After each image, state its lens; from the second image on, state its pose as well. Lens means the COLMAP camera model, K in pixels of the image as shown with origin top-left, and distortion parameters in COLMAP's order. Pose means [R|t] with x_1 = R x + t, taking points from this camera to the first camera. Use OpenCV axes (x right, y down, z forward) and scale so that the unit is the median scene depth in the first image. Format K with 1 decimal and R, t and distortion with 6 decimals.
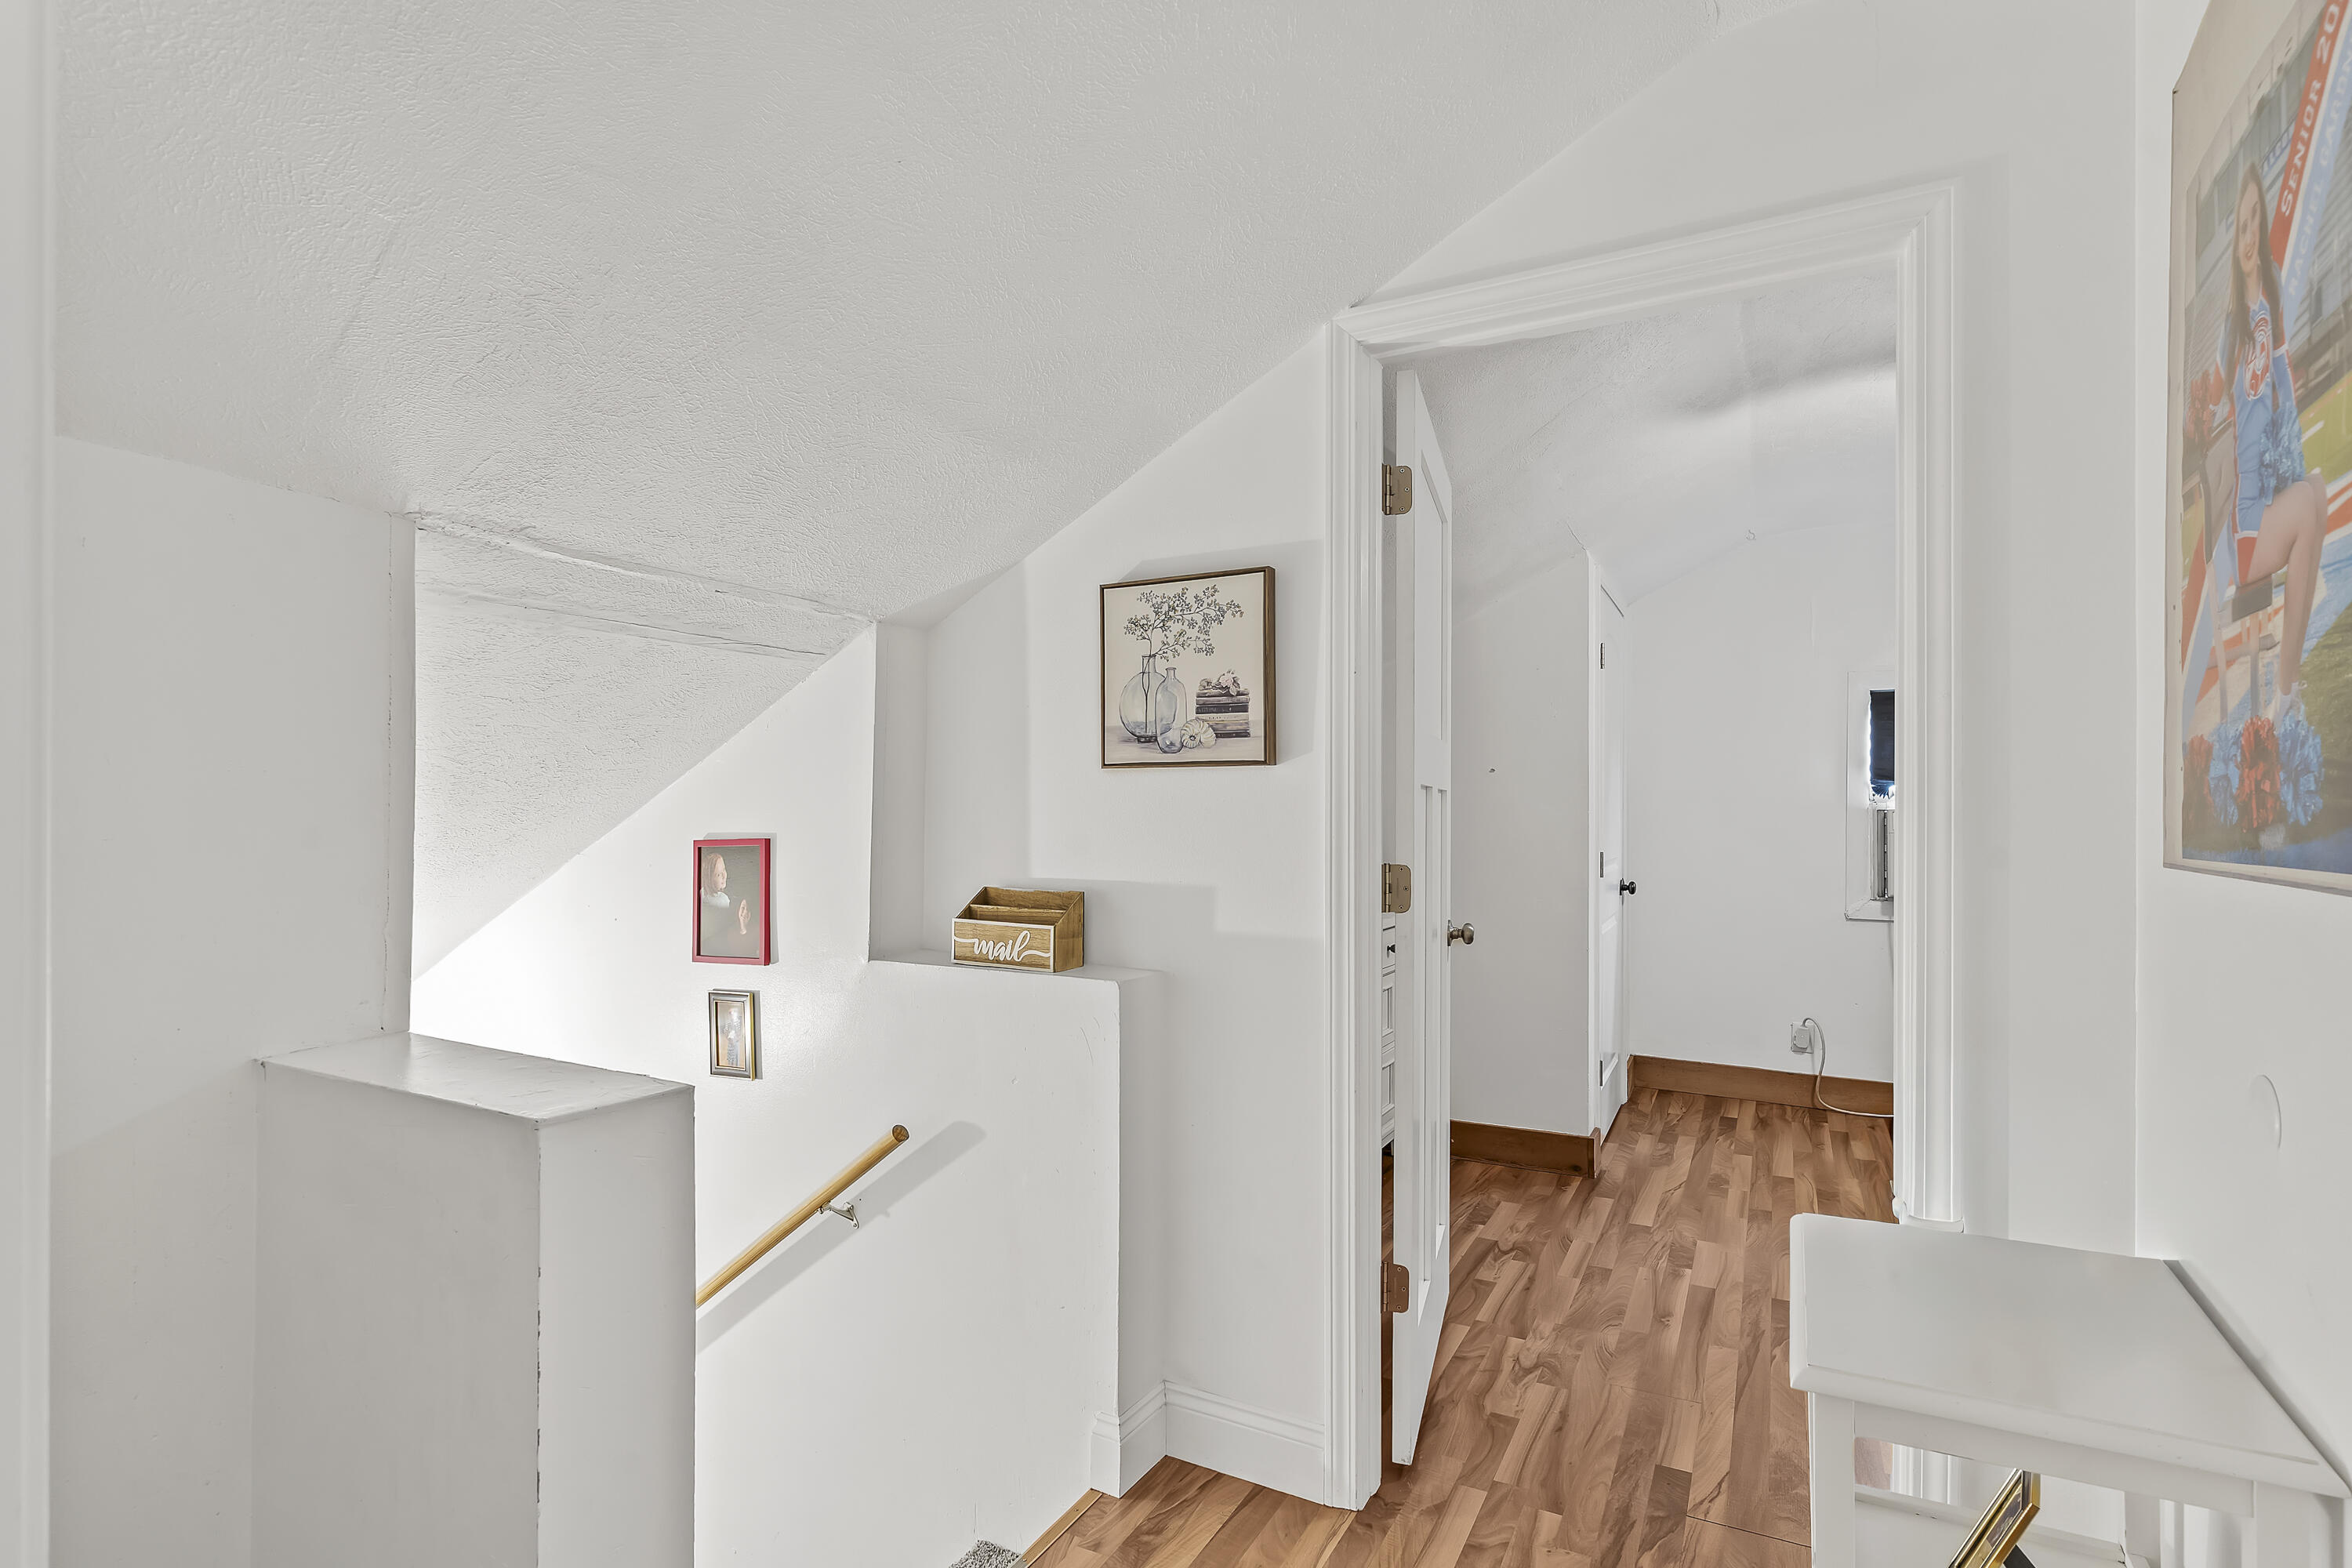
lens RADIAL K [[1170.7, 0, 1188.0], [0, 1170.7, 800.9], [0, 0, 1]] dist [0.004379, -0.001002]
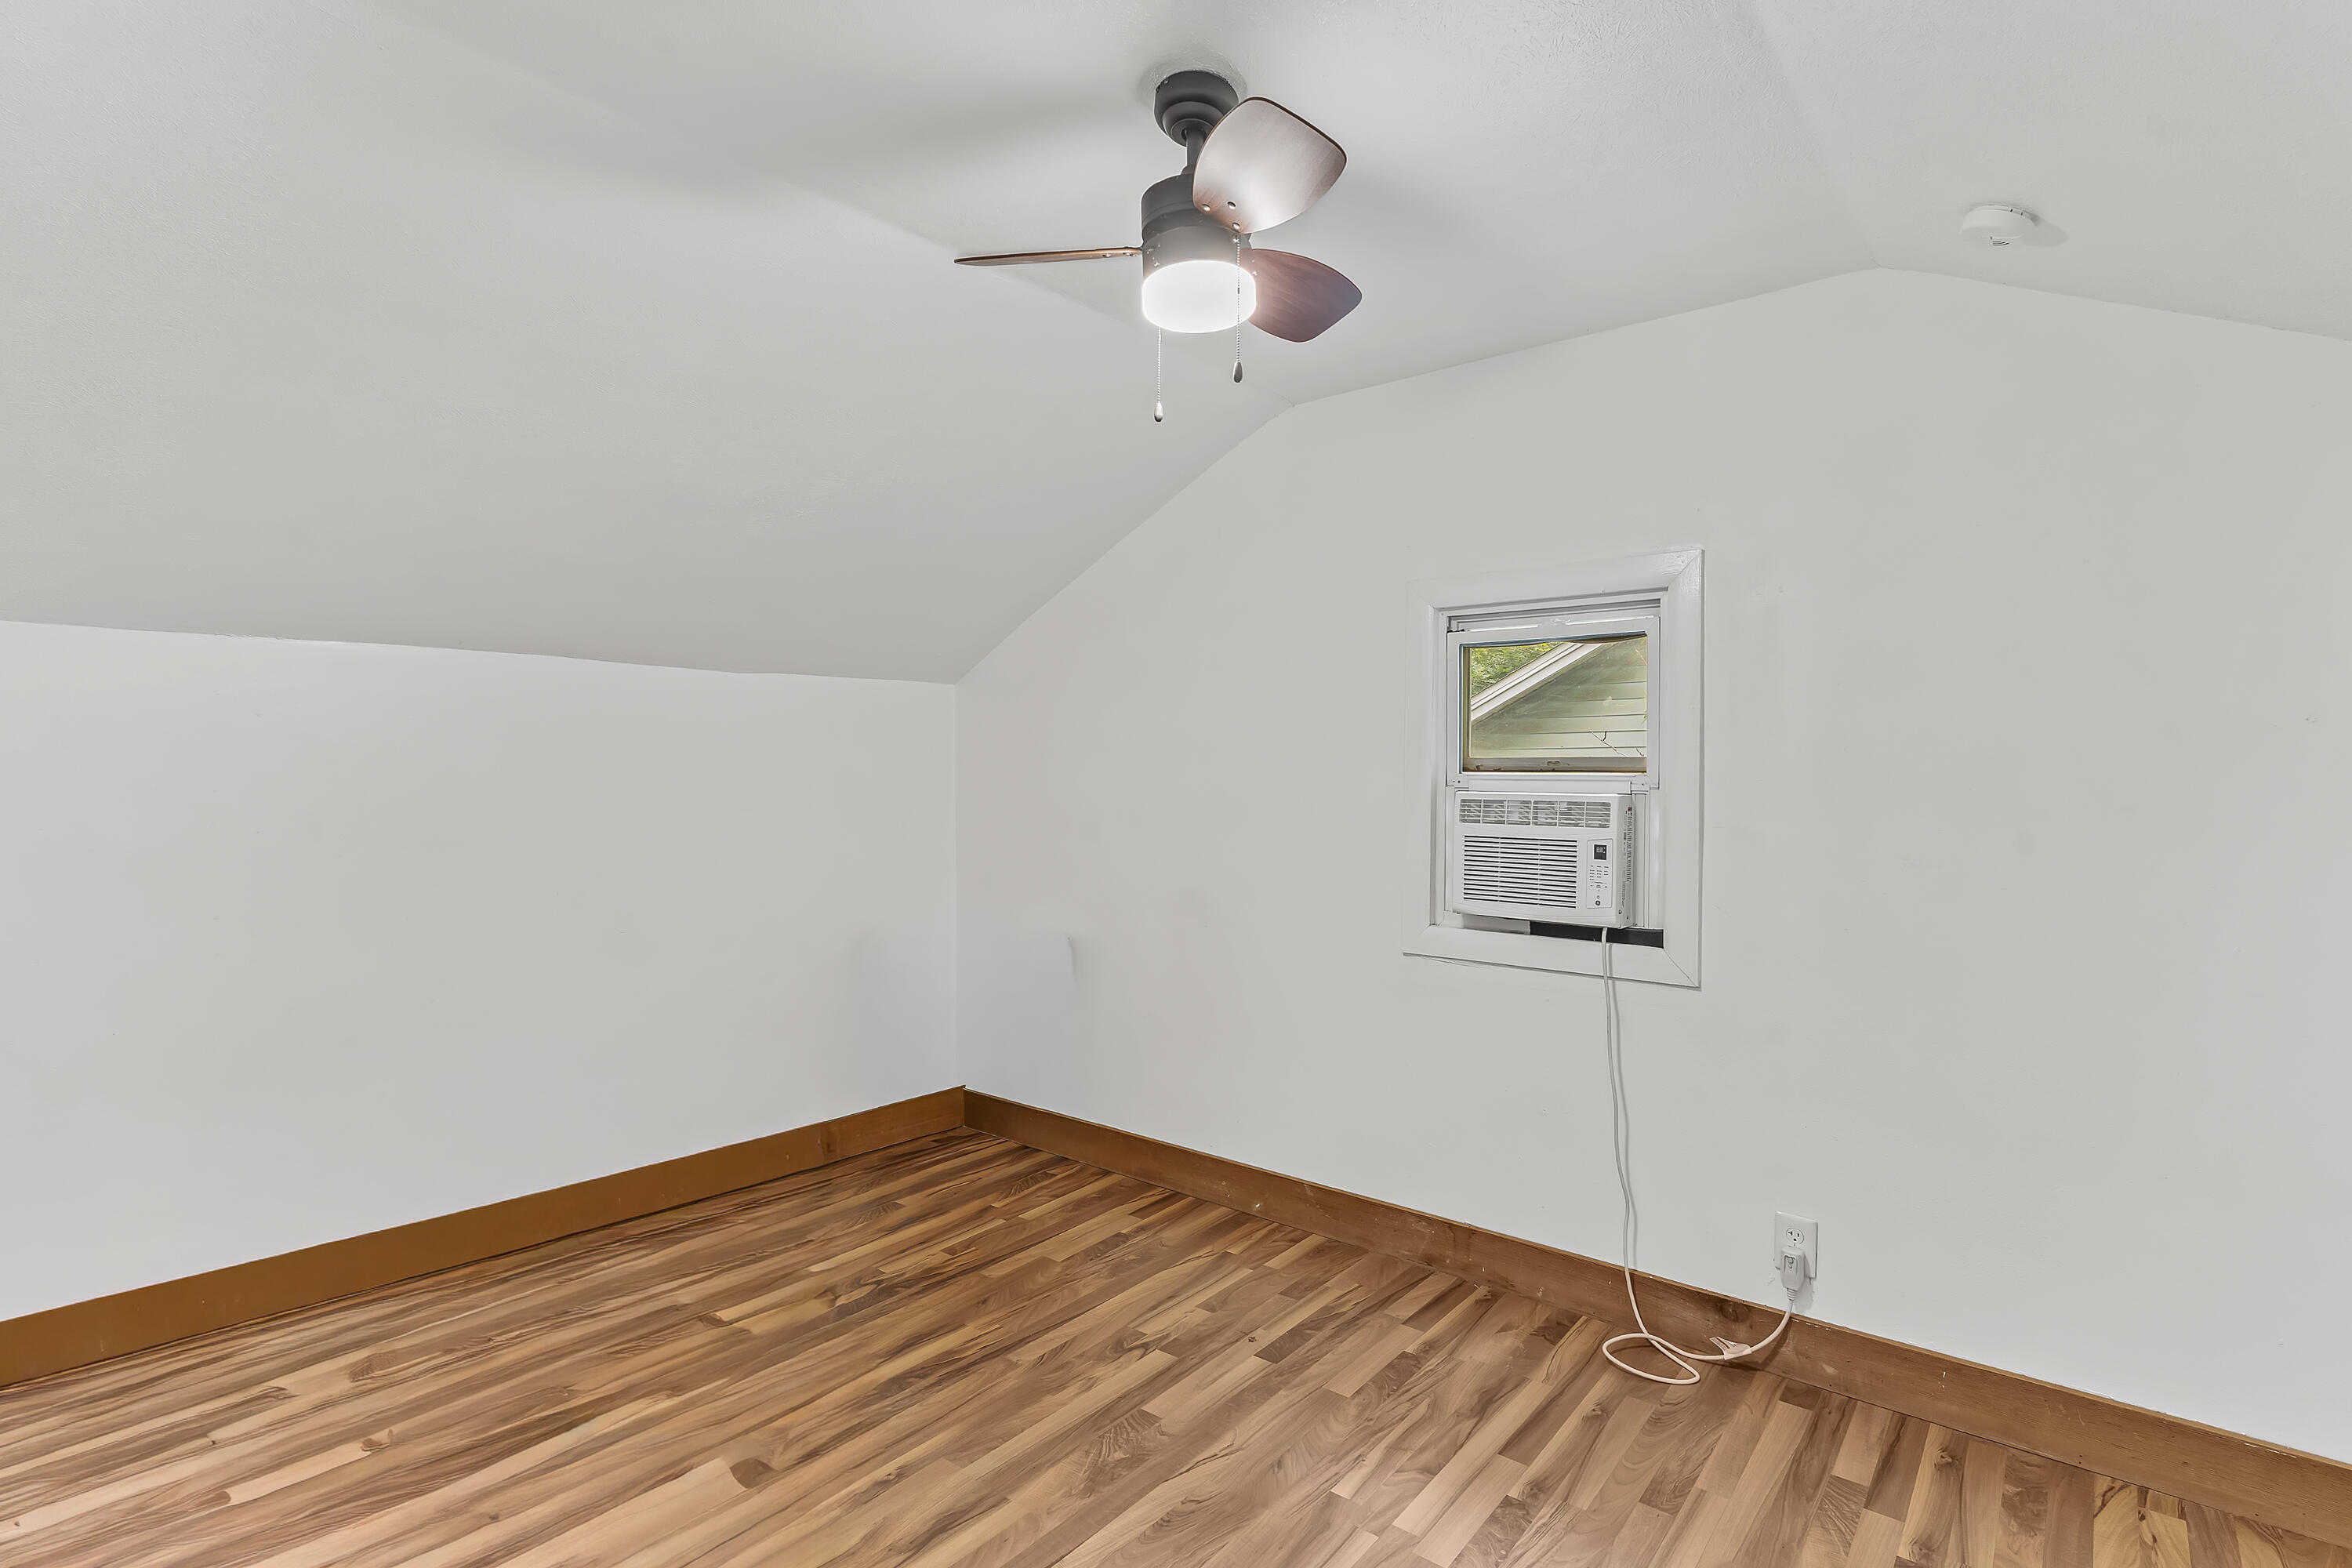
lens RADIAL K [[1170.7, 0, 1175.5], [0, 1170.7, 781.1], [0, 0, 1]] dist [0.004379, -0.001002]
pose [[-0.978860, -0.003394, 0.204506, 0.237009], [-0.003256, 0.999994, 0.001012, -0.025632], [-0.204508, 0.000325, -0.978865, 2.009811]]
